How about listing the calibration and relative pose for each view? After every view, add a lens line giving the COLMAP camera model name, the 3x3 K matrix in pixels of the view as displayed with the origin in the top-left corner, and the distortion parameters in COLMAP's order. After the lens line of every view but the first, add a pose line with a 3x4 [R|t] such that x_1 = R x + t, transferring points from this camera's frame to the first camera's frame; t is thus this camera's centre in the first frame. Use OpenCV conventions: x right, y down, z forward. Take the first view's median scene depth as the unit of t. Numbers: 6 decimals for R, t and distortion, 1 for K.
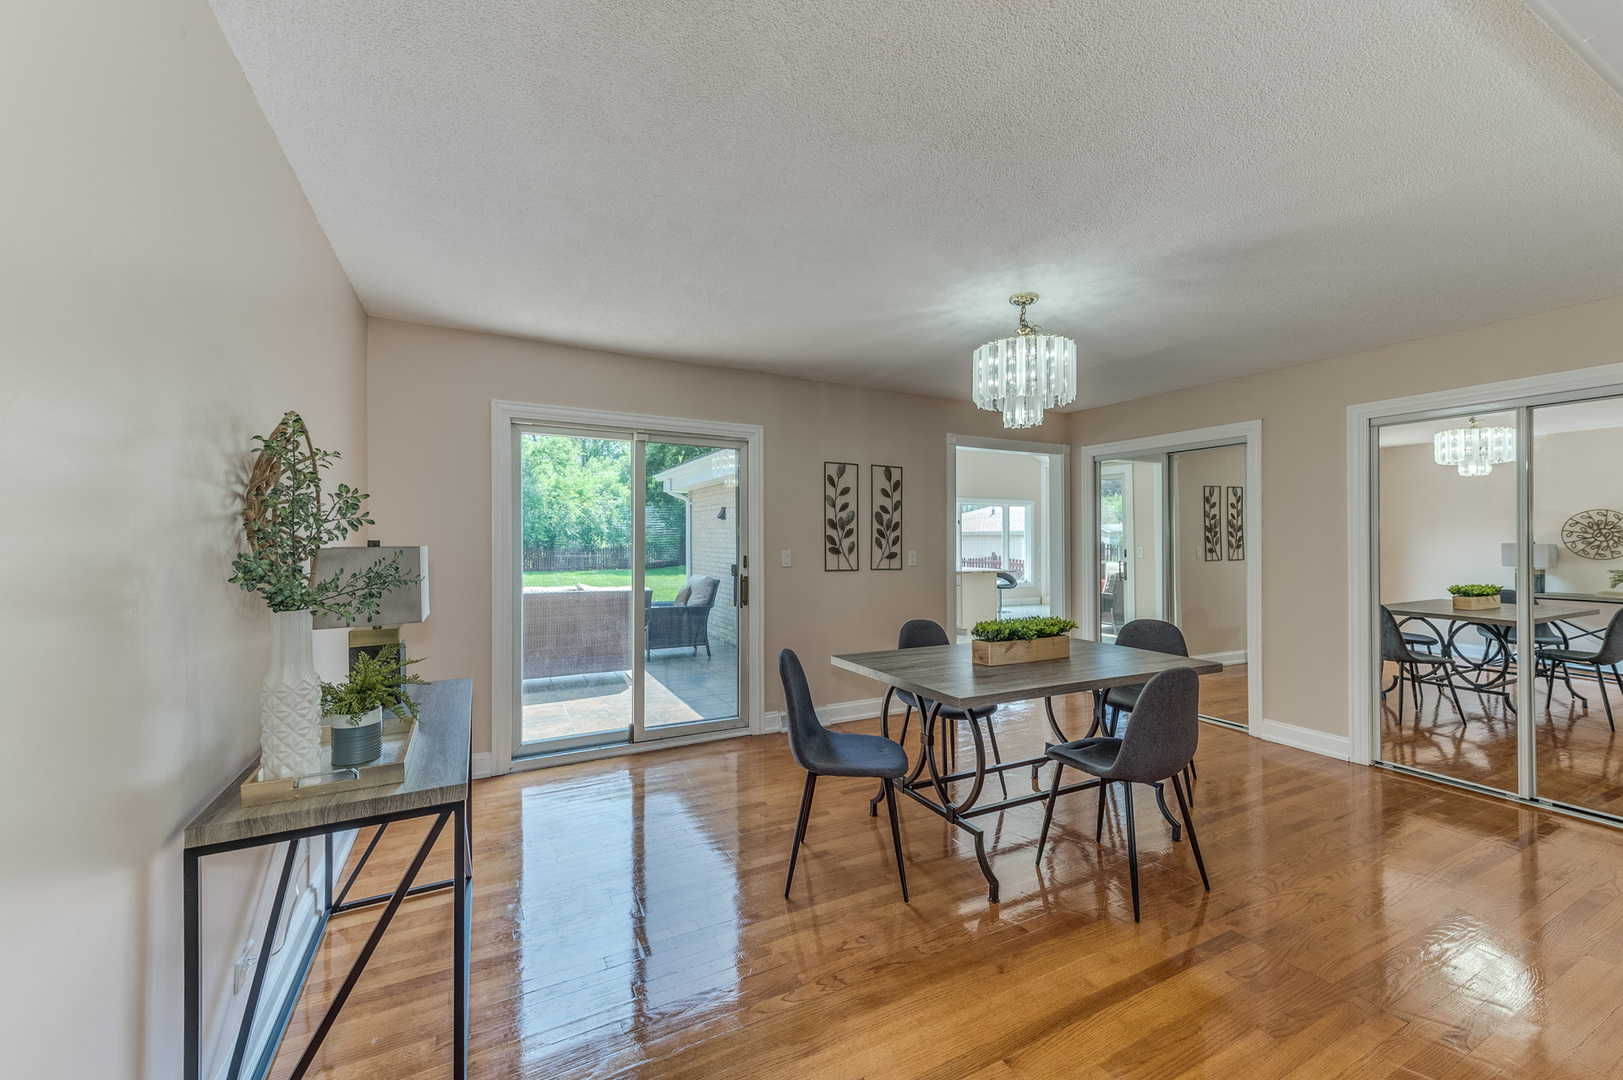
lens RADIAL K [[652.6, 0, 823.8], [0, 652.6, 521.6], [0, 0, 1]] dist [0.016159, 0.000028]
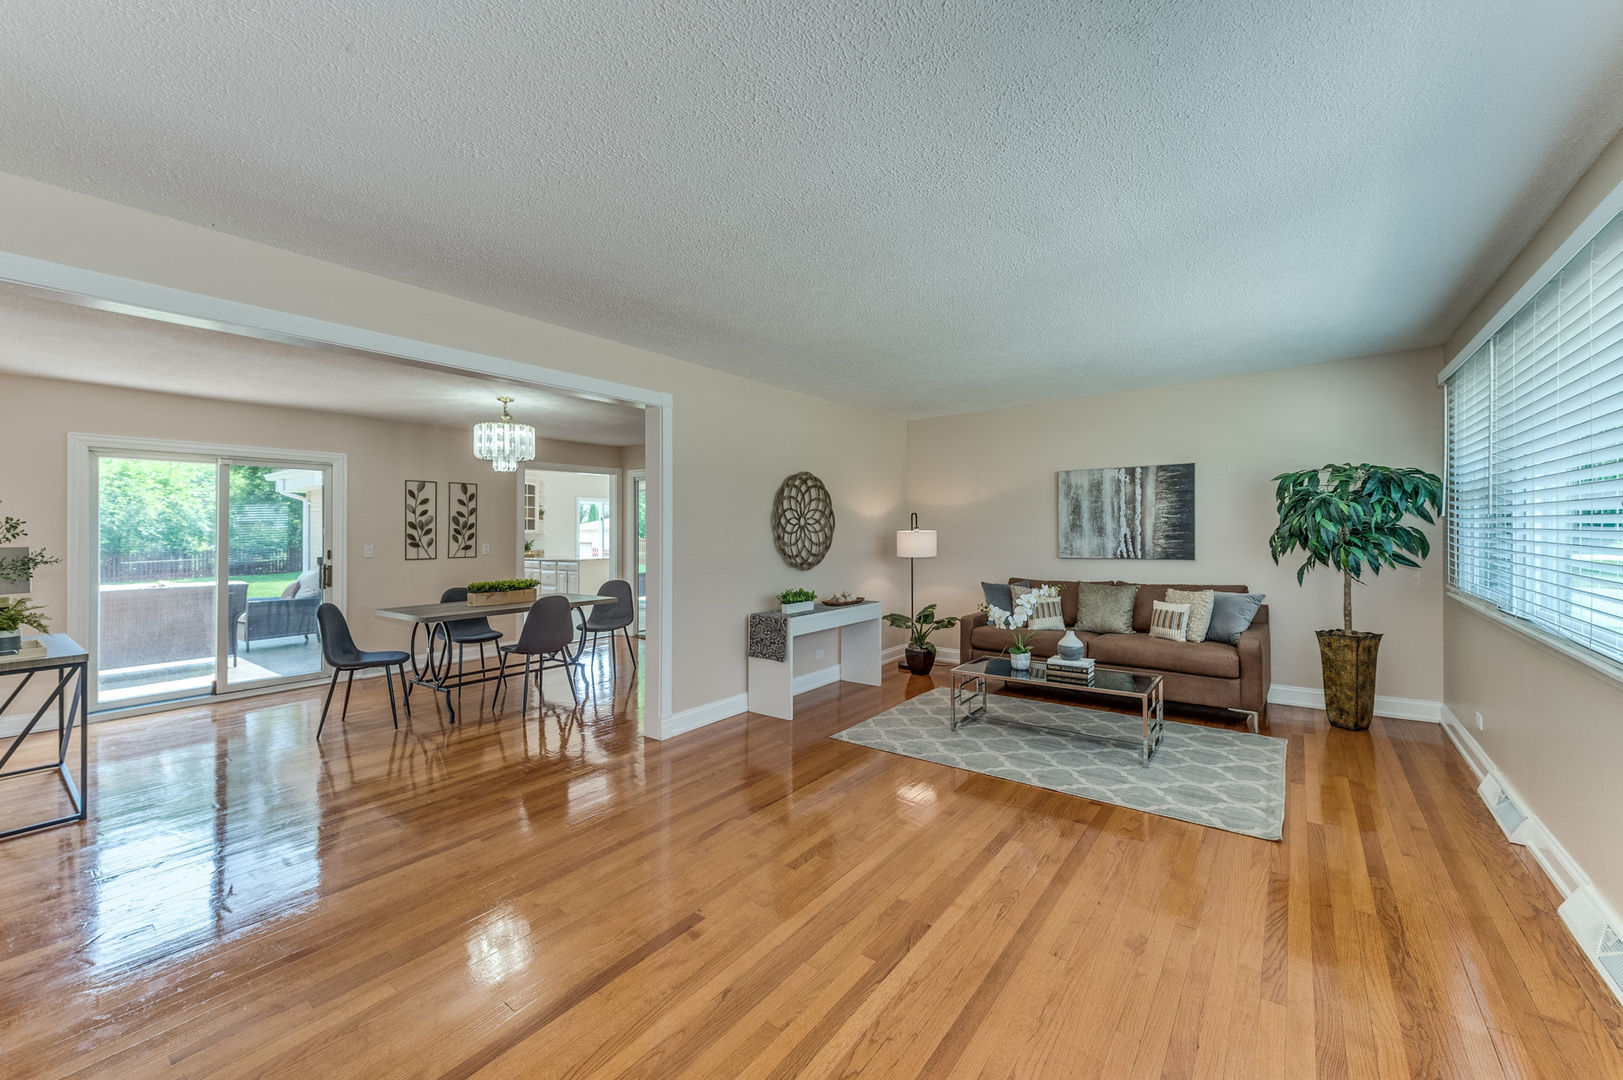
lens RADIAL K [[612.5, 0, 812.9], [0, 612.5, 511.4], [0, 0, 1]] dist [0.002341, 0.000168]
pose [[0.897741, -0.000547, 0.440523, 0.197673], [0.003790, 0.999972, -0.006481, -0.014028], [-0.440507, 0.007488, 0.897718, -0.521879]]
